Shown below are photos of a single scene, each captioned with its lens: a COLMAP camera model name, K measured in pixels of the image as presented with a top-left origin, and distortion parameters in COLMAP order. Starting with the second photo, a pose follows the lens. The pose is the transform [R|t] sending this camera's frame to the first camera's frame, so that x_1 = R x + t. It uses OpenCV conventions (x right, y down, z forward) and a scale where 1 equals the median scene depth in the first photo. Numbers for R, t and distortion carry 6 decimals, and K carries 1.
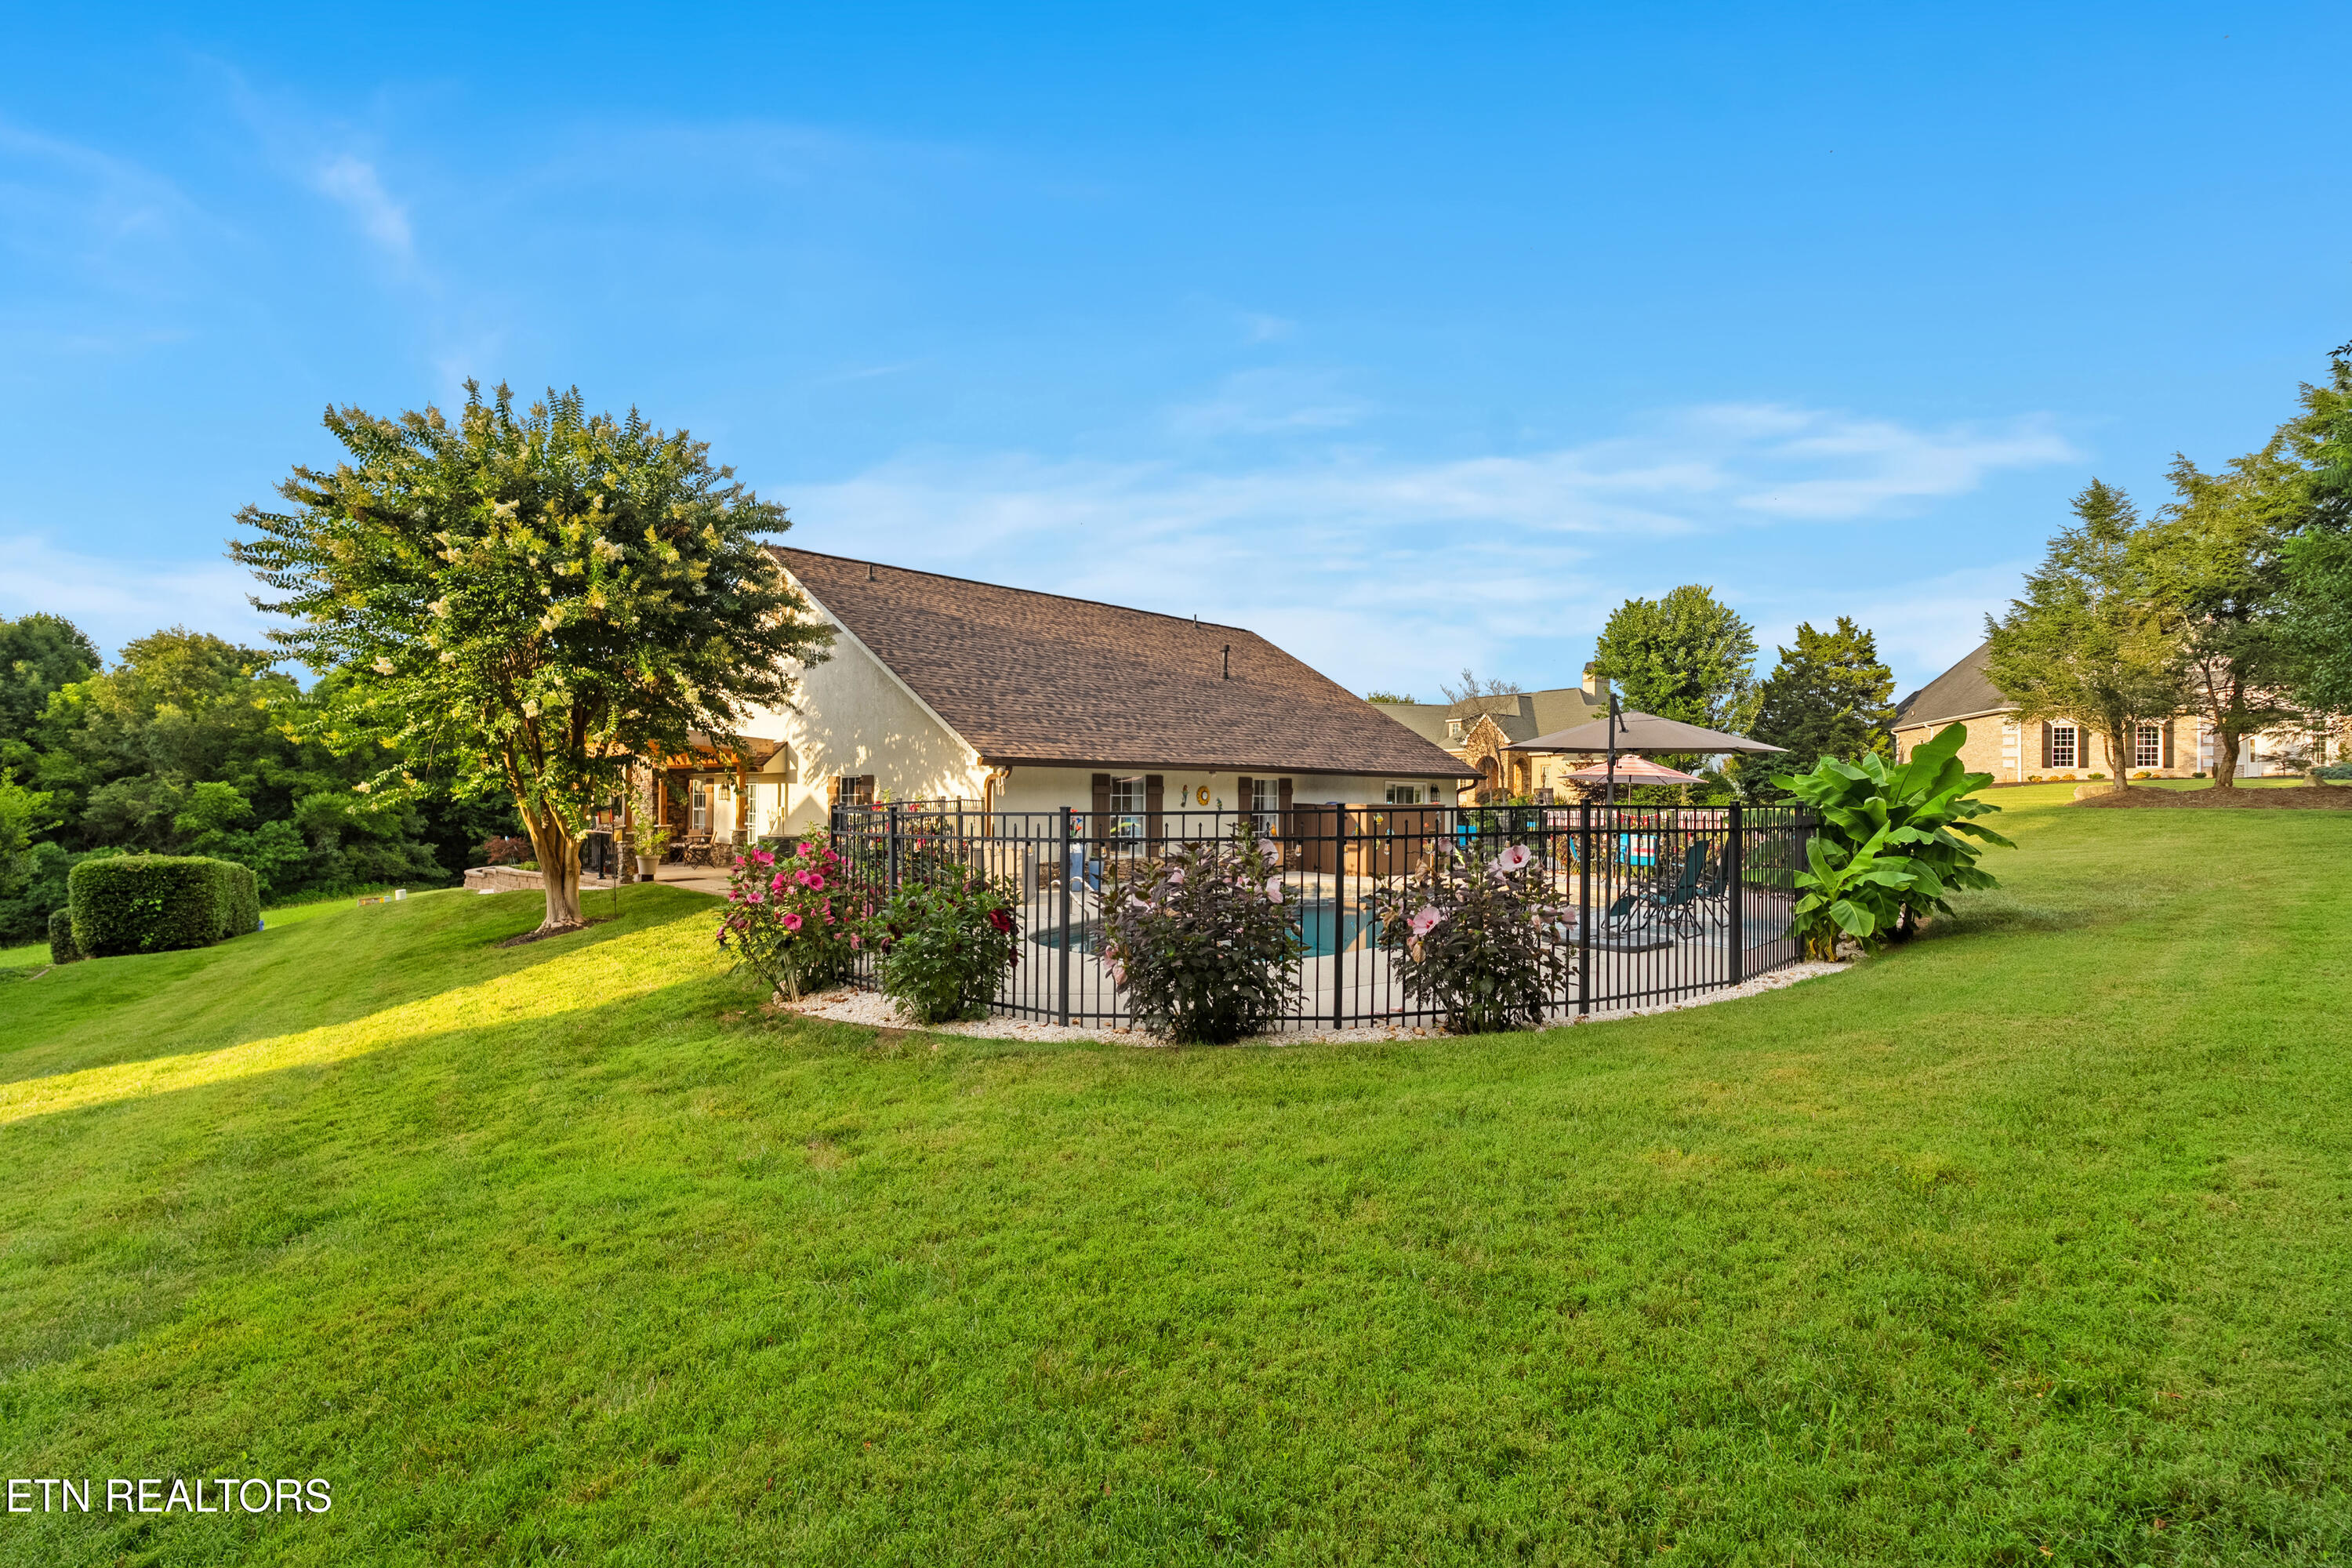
lens RADIAL K [[1027.7, 0, 1171.0], [0, 1027.7, 792.5], [0, 0, 1]] dist [-0.009745, -0.000146]
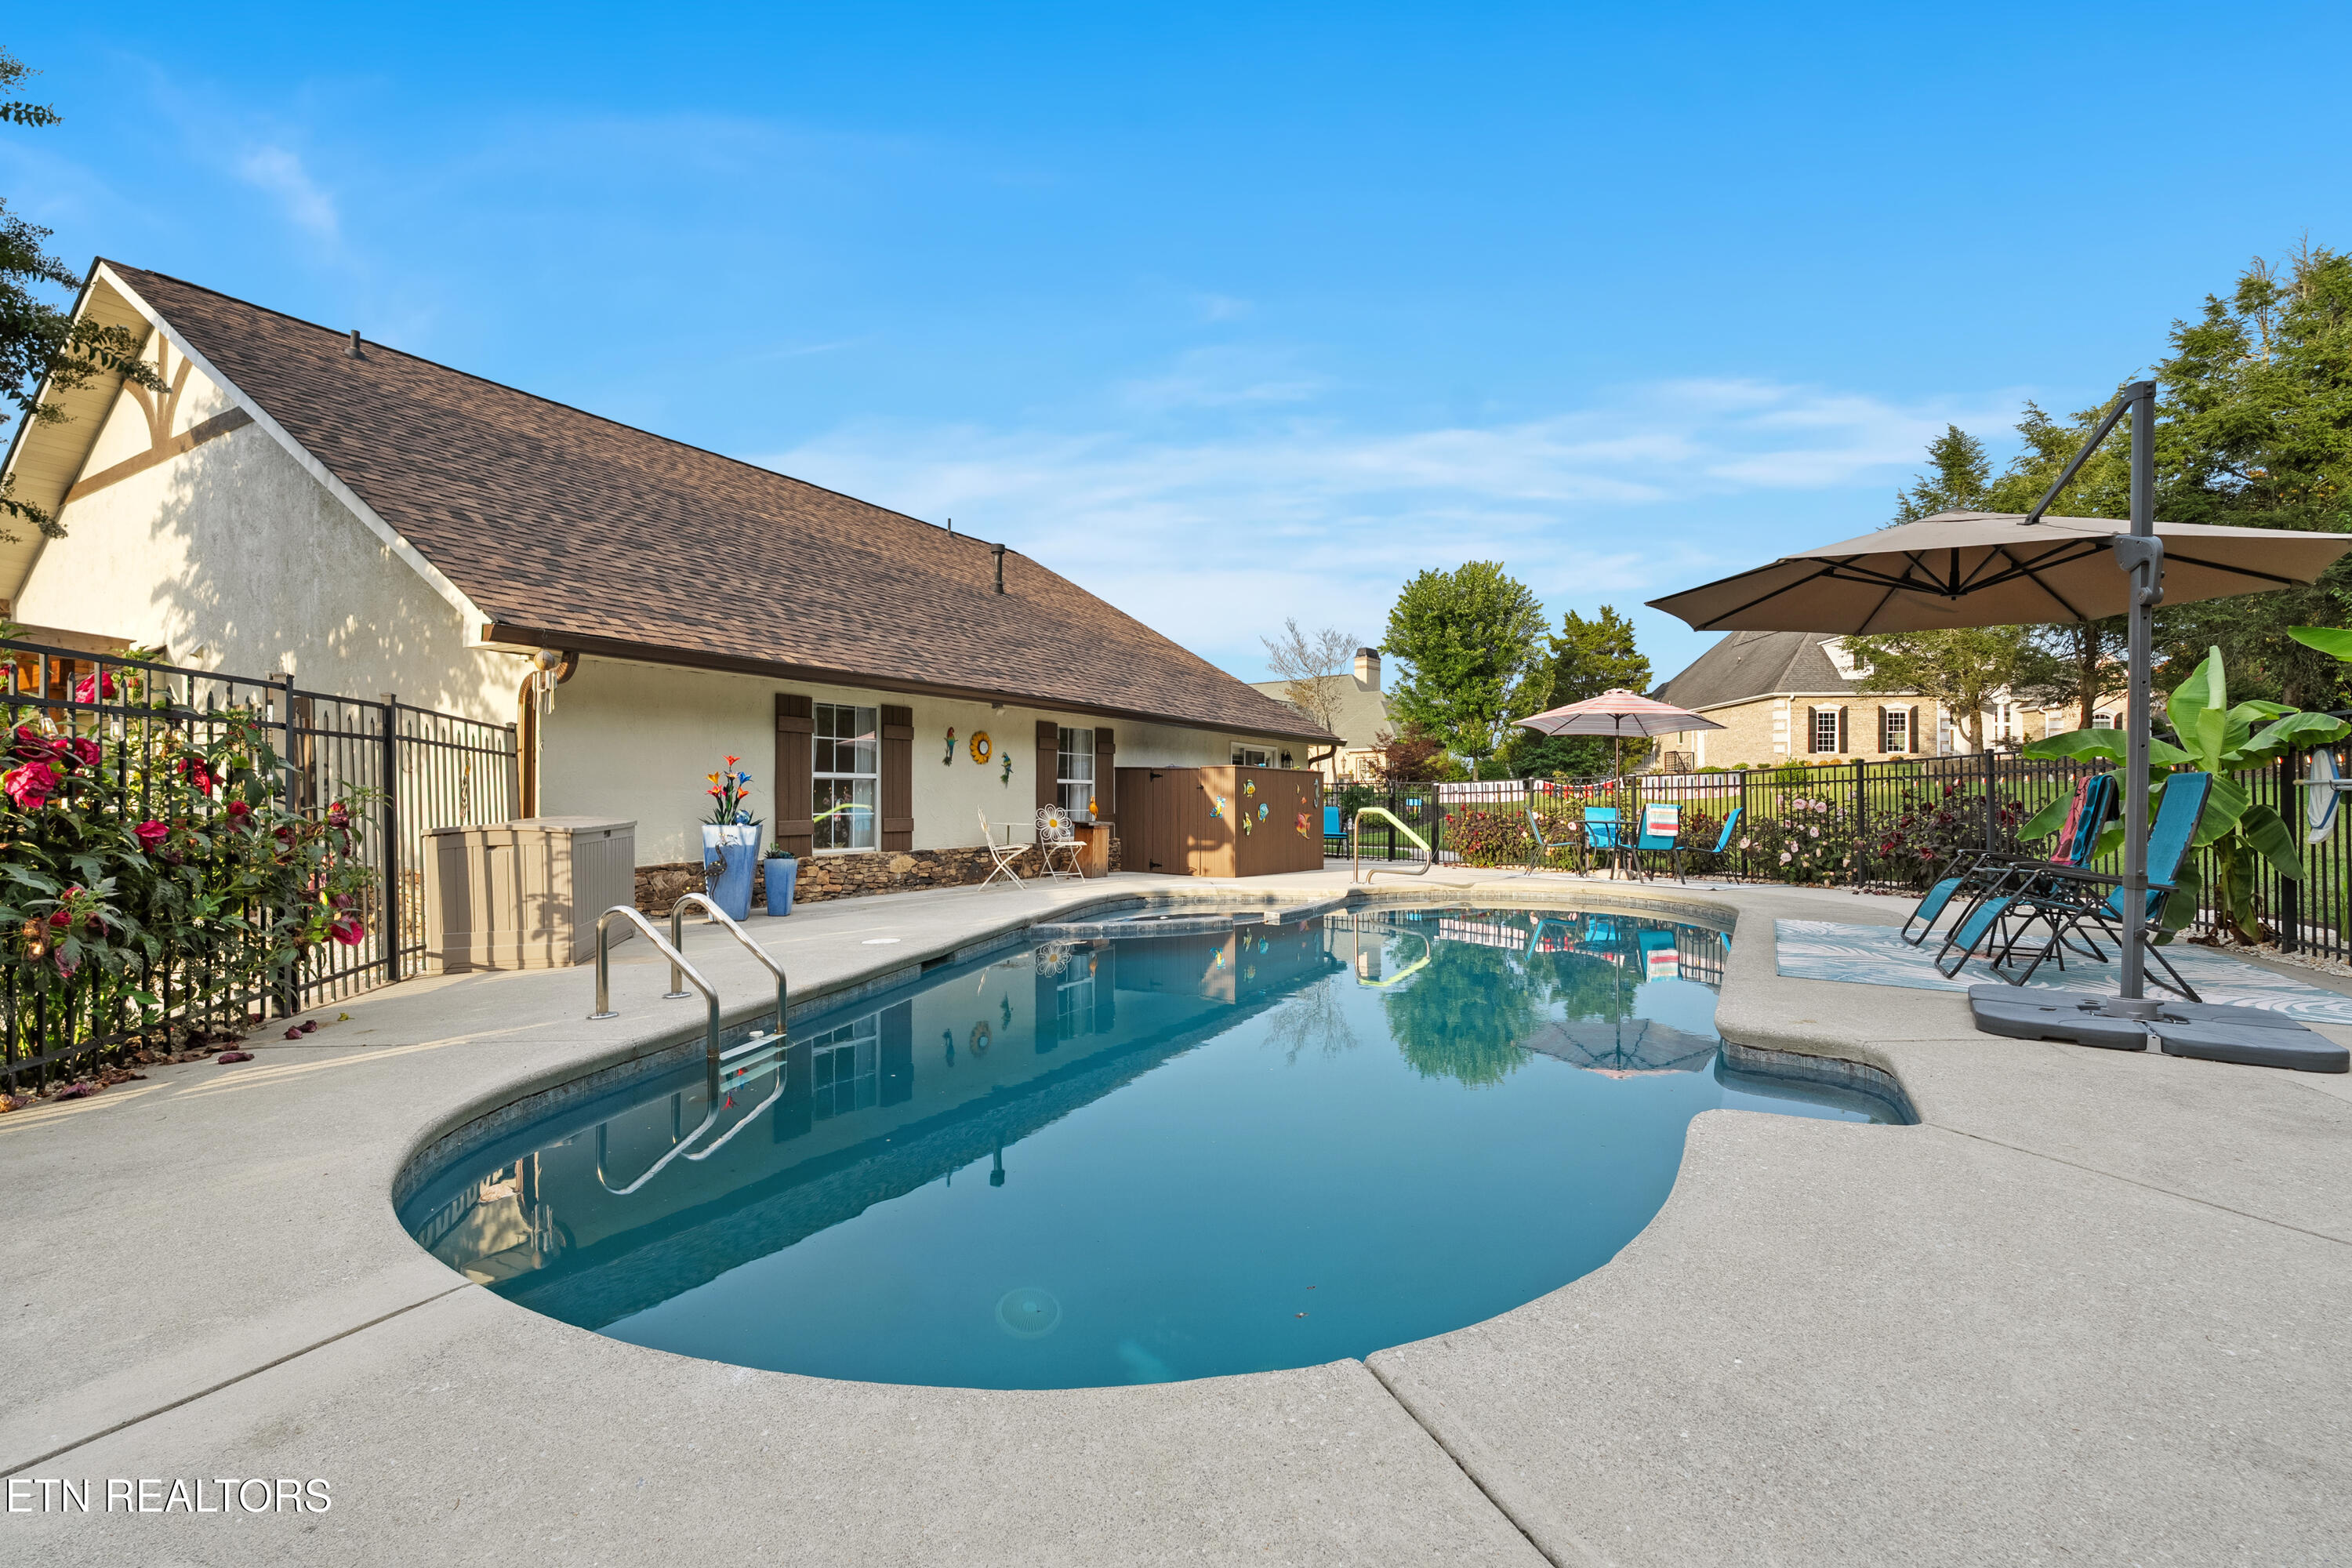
lens RADIAL K [[1040.0, 0, 1180.4], [0, 1040.0, 794.0], [0, 0, 1]] dist [-0.003086, -0.000310]
pose [[0.966561, -0.004480, 0.256397, -0.007588], [0.004697, 0.999989, -0.000233, 0.020749], [-0.256393, 0.001430, 0.966572, 0.260089]]
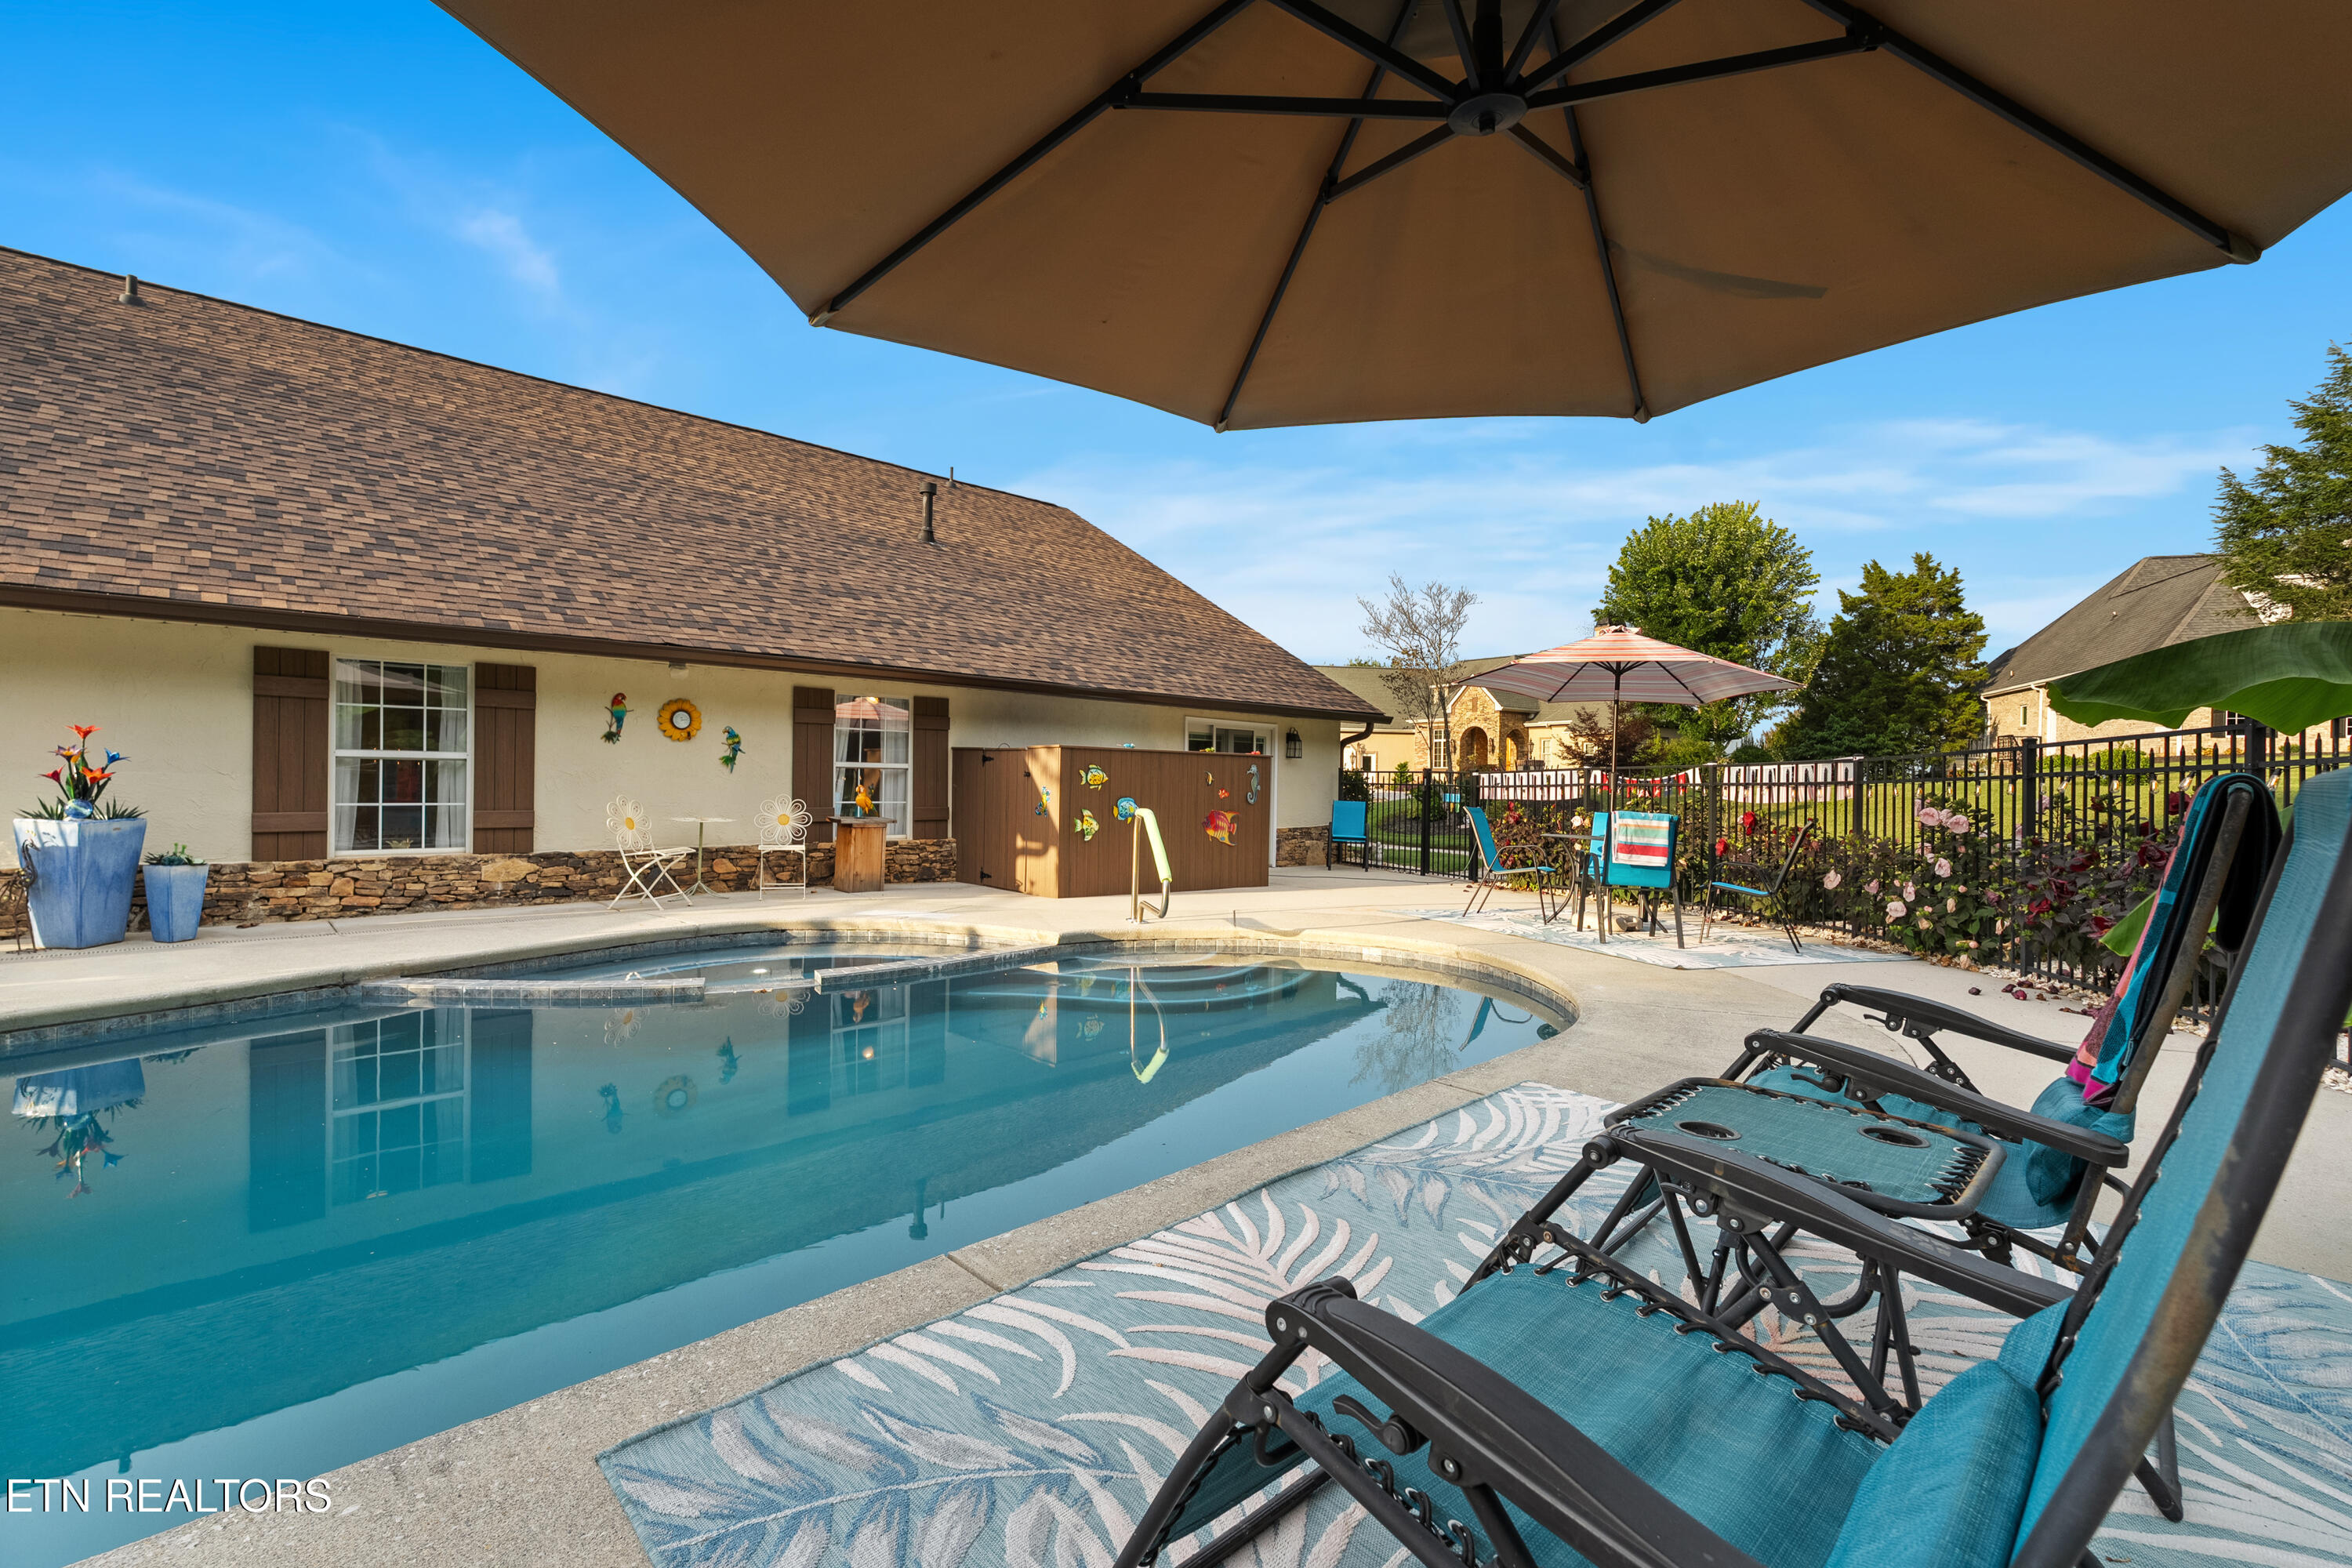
lens RADIAL K [[1047.3, 0, 1163.7], [0, 1047.3, 788.5], [0, 0, 1]] dist [-0.007553, 0.000116]
pose [[0.999798, 0.008687, -0.018111, 0.170076], [-0.008518, 0.999920, 0.009363, 0.018624], [0.018191, -0.009207, 0.999792, 0.358442]]
